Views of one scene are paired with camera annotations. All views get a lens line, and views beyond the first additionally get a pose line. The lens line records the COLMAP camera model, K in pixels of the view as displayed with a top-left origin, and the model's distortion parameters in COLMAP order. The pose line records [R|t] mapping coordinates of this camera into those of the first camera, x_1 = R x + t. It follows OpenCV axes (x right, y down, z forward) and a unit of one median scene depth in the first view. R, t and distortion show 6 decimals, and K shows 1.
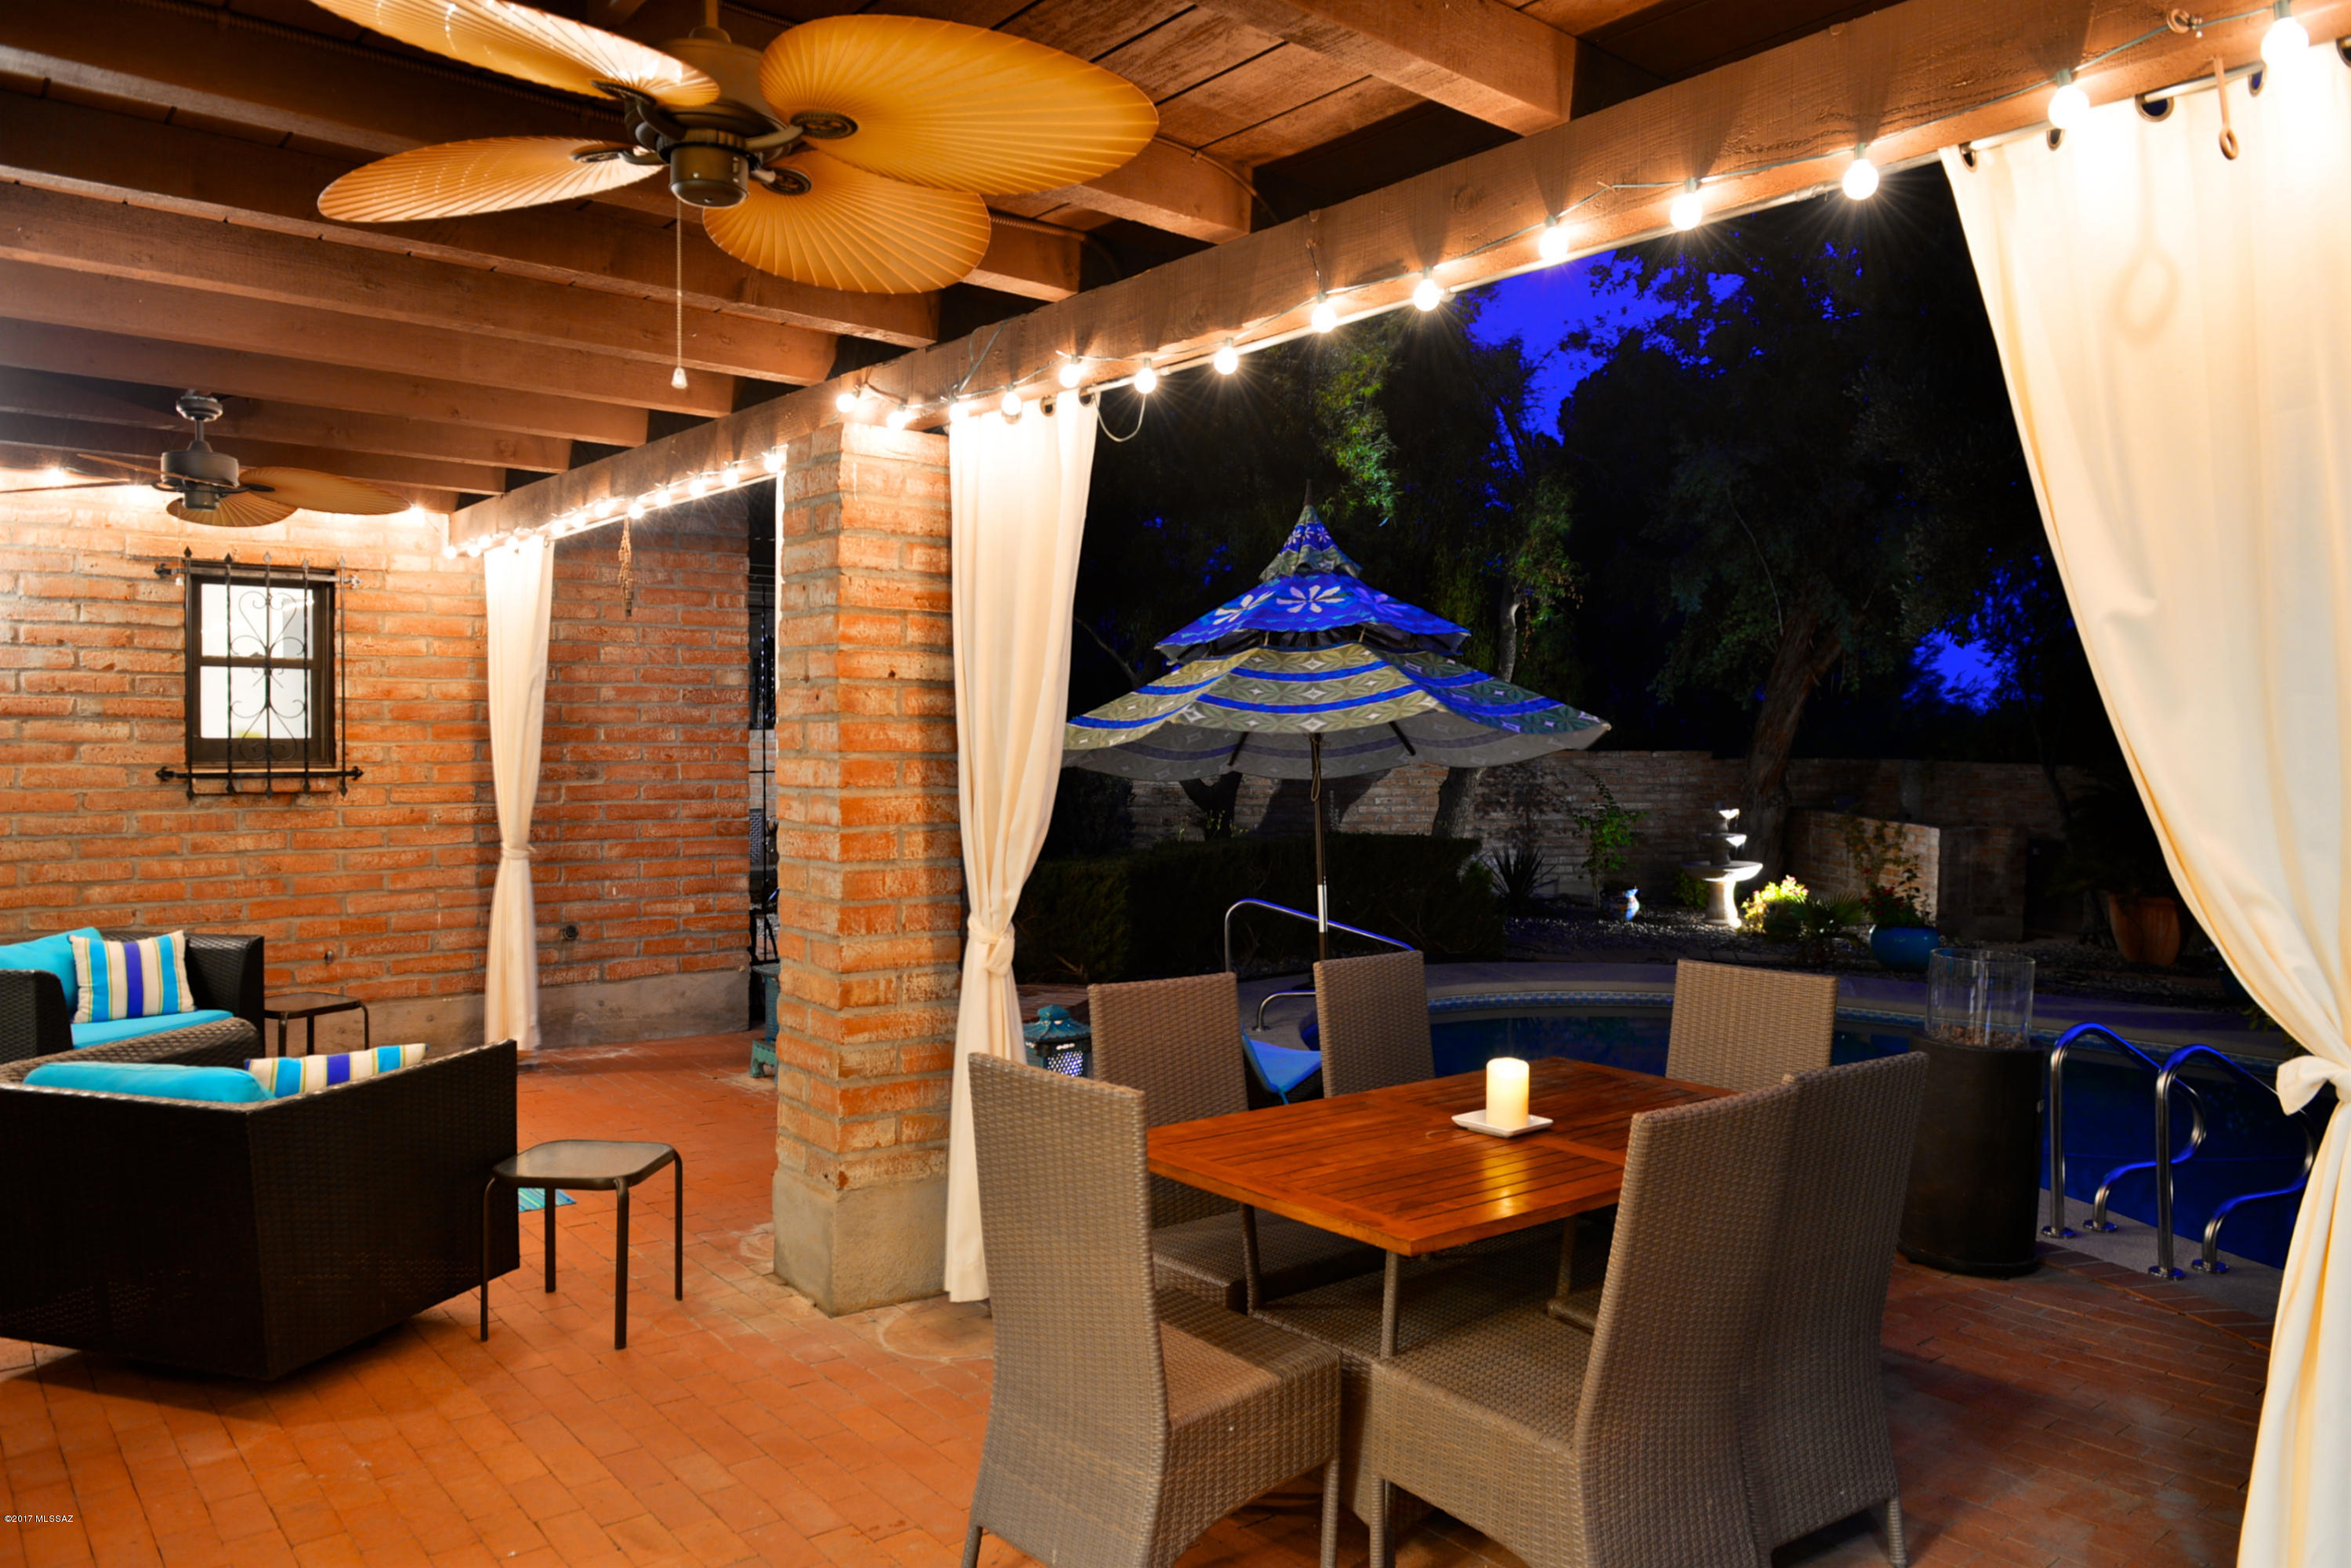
lens RADIAL K [[1656.1, 0, 1174.4], [0, 1656.1, 790.0], [0, 0, 1]] dist [0.001606, 0.000637]
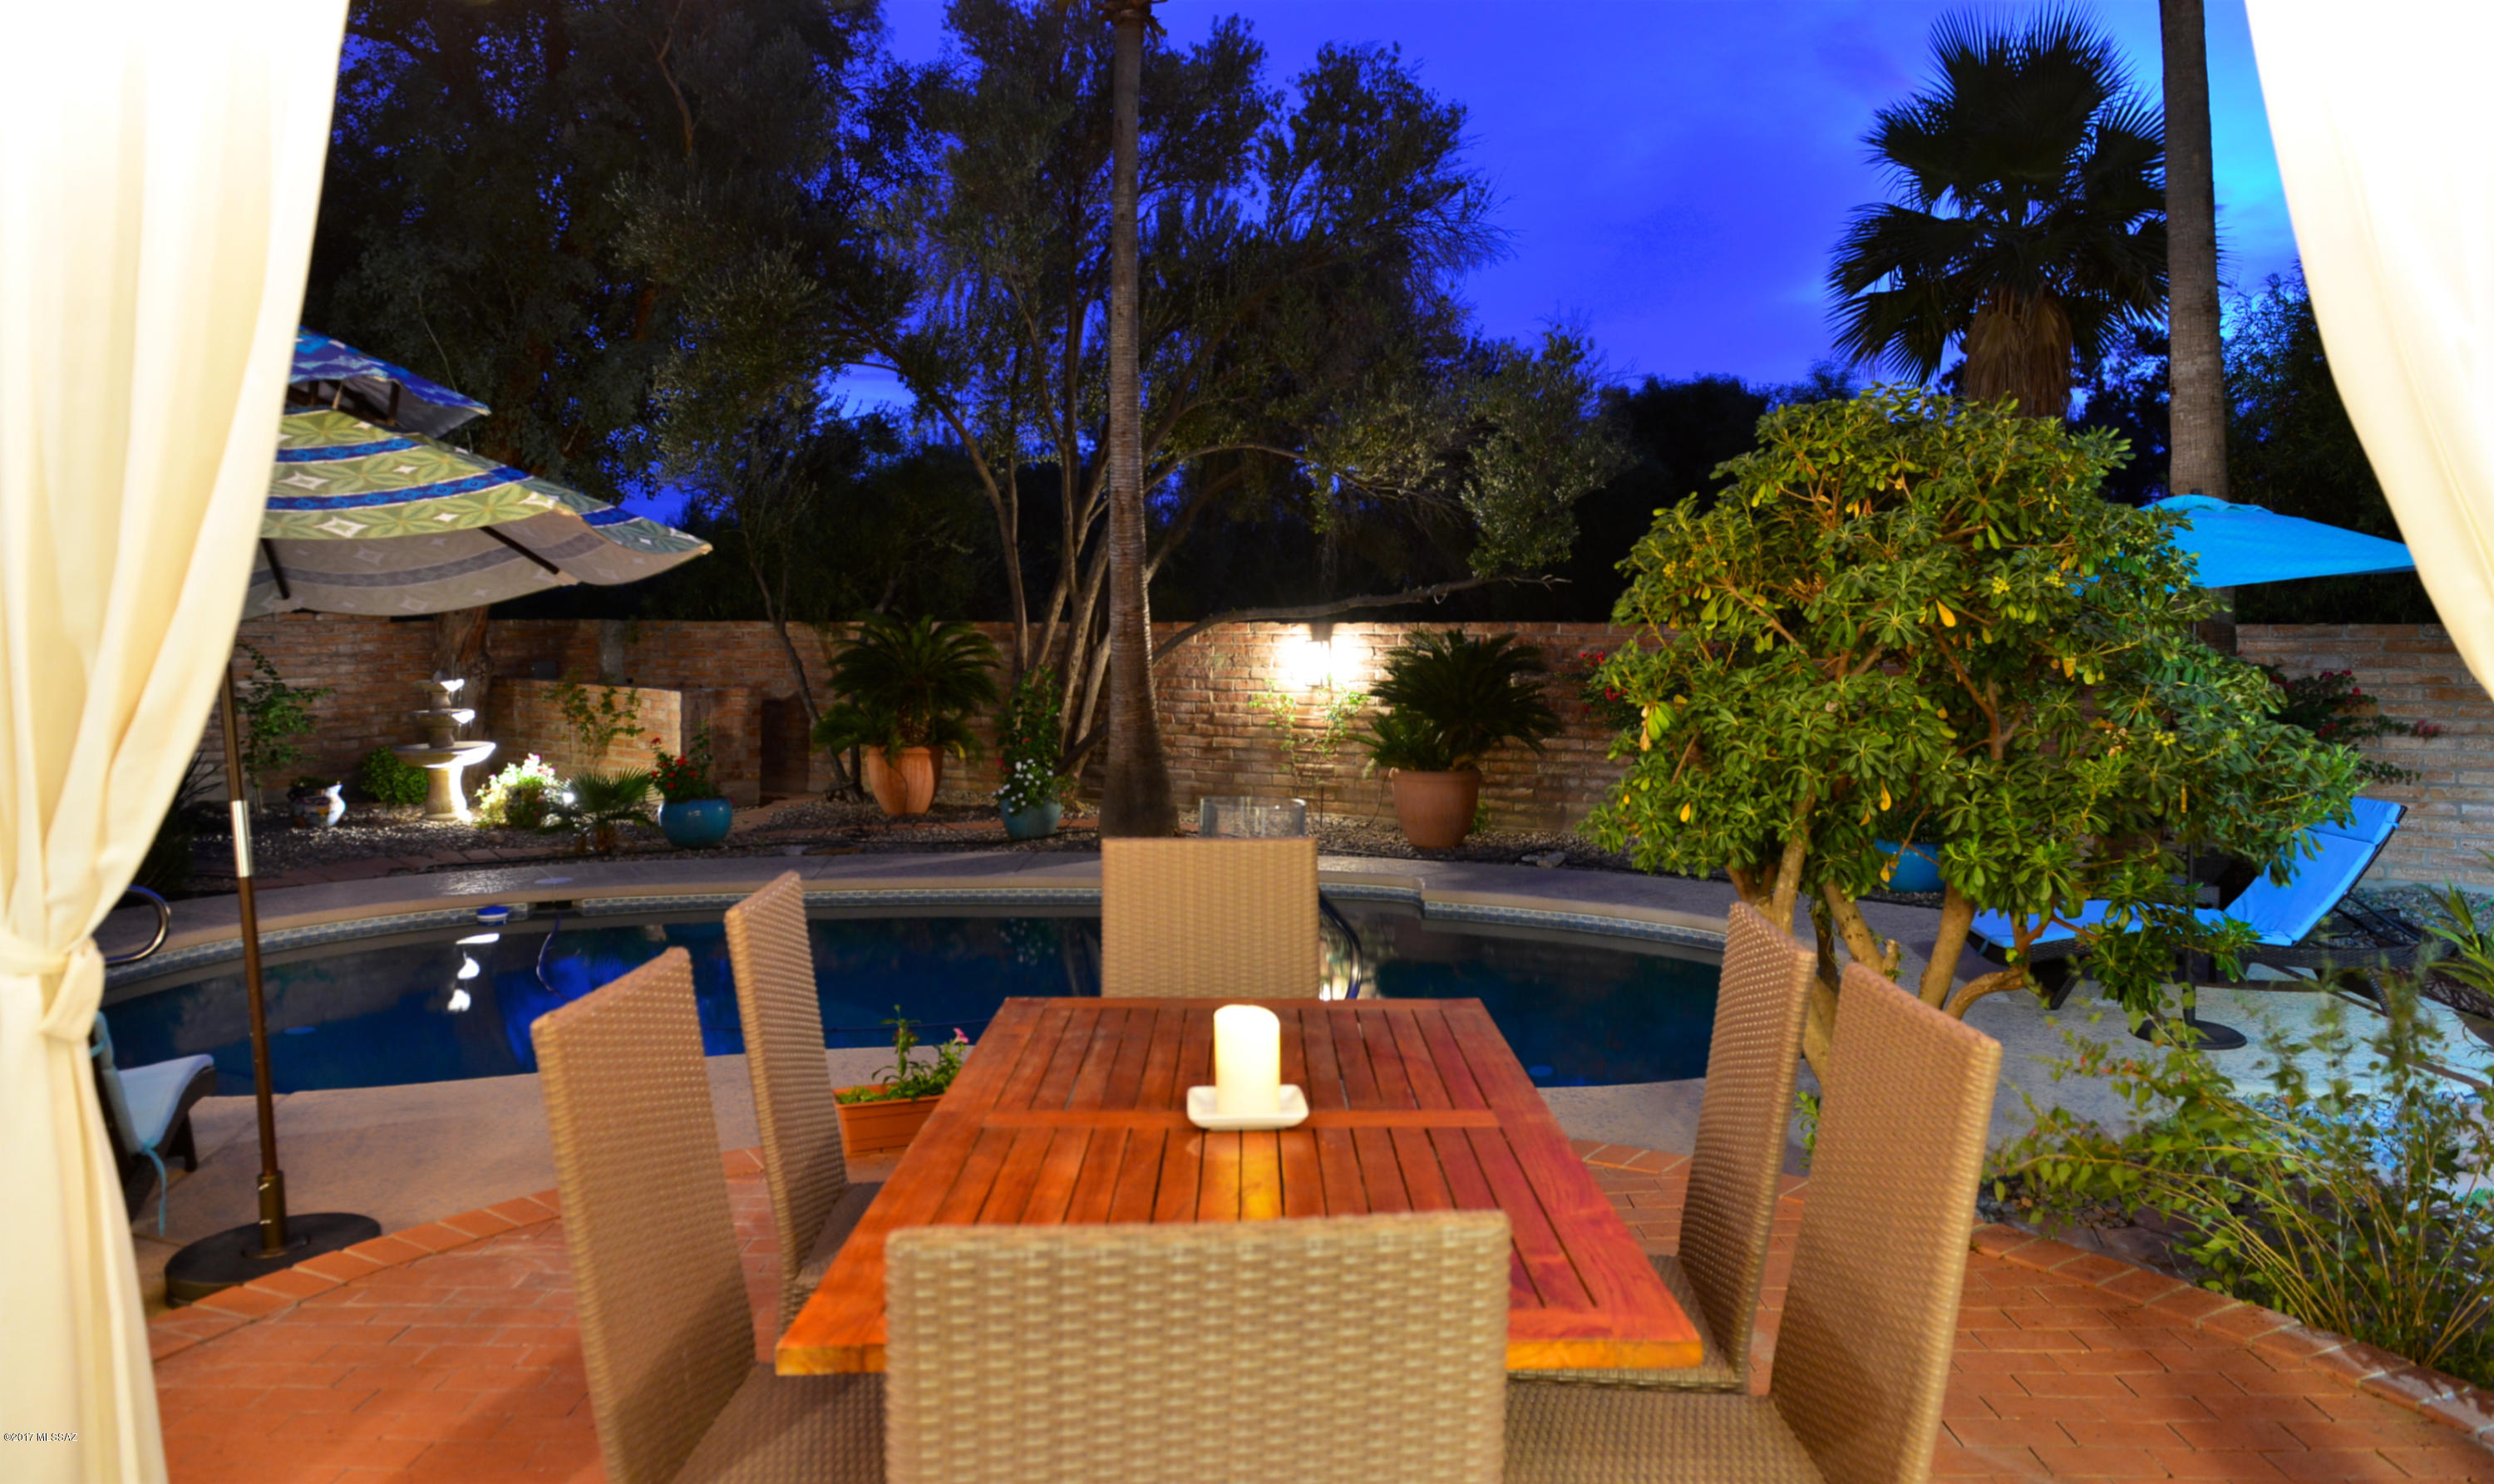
lens RADIAL K [[1742.7, 0, 1242.3], [0, 1742.7, 725.8], [0, 0, 1]] dist [-0.009039, -0.000536]
pose [[0.638523, -0.058573, 0.767370, -0.080923], [0.032166, 0.998259, 0.049431, 0.004272], [-0.768930, -0.006879, 0.639296, 0.138606]]
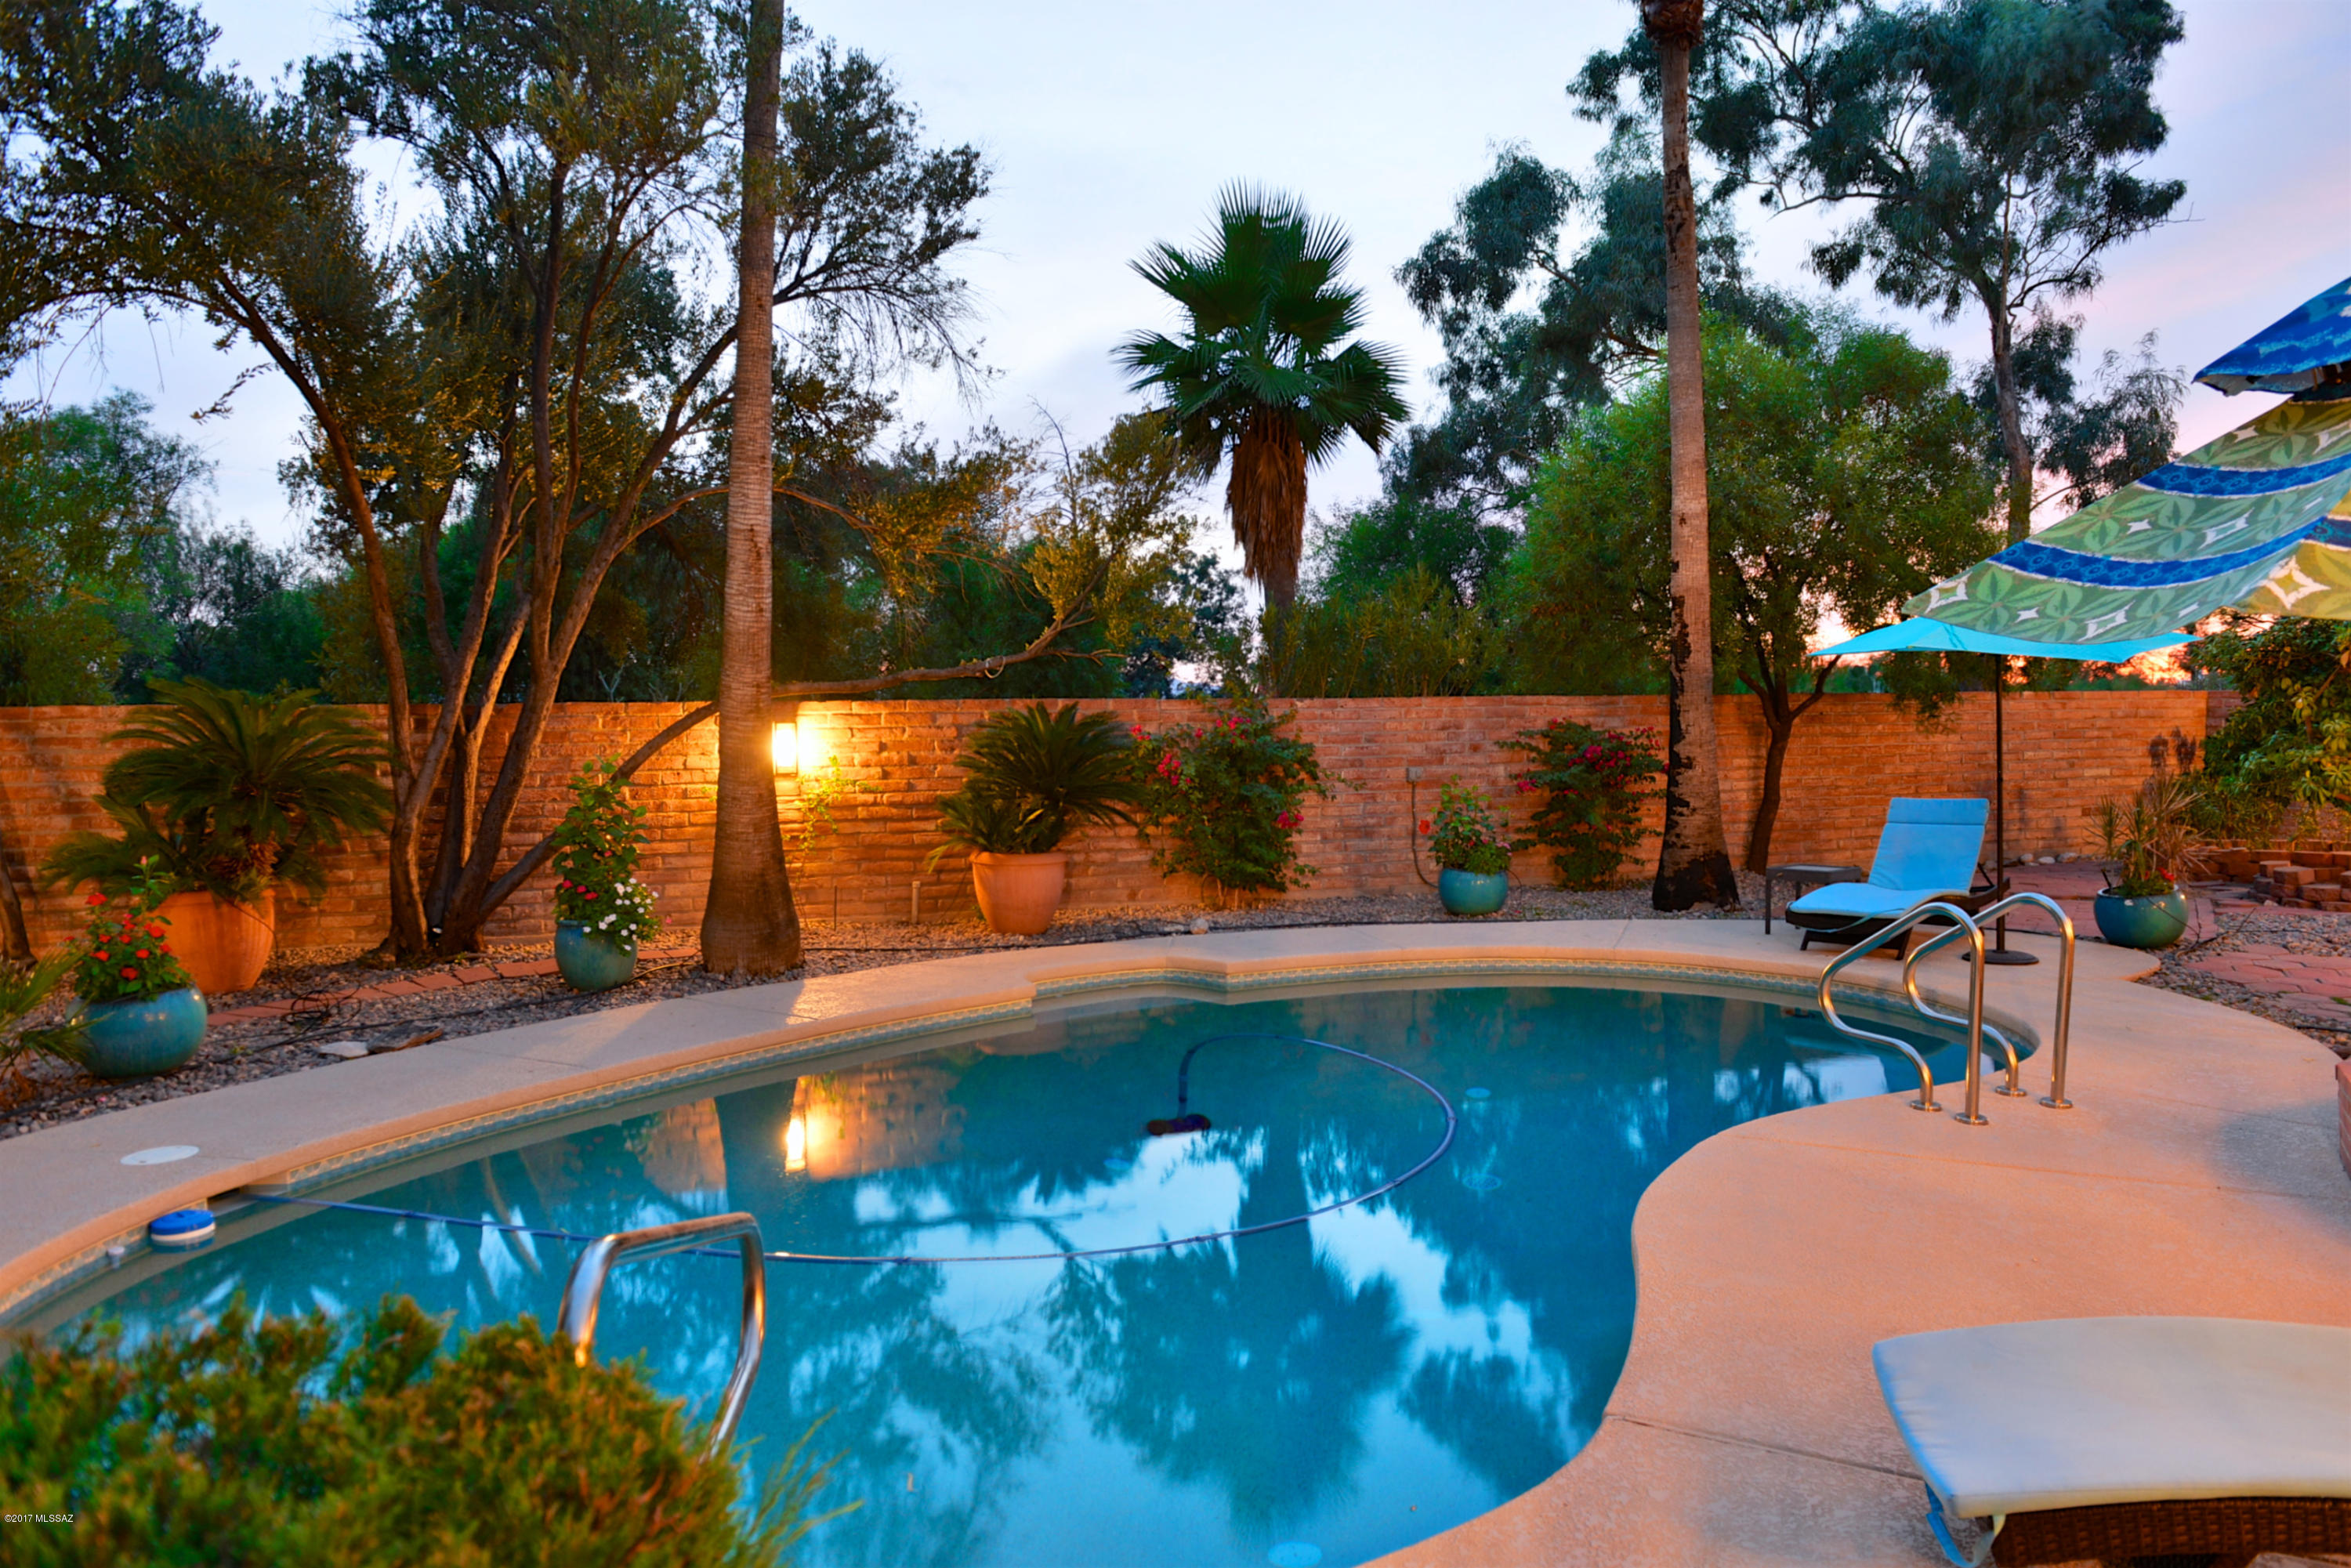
lens RADIAL K [[1656.1, 0, 1175.6], [0, 1656.1, 784.2], [0, 0, 1]] dist [0.001606, 0.000637]
pose [[-0.226933, -0.045908, 0.972828, -0.128470], [0.040716, 0.997568, 0.056573, -0.001034], [-0.973059, 0.052448, -0.224511, 0.707520]]
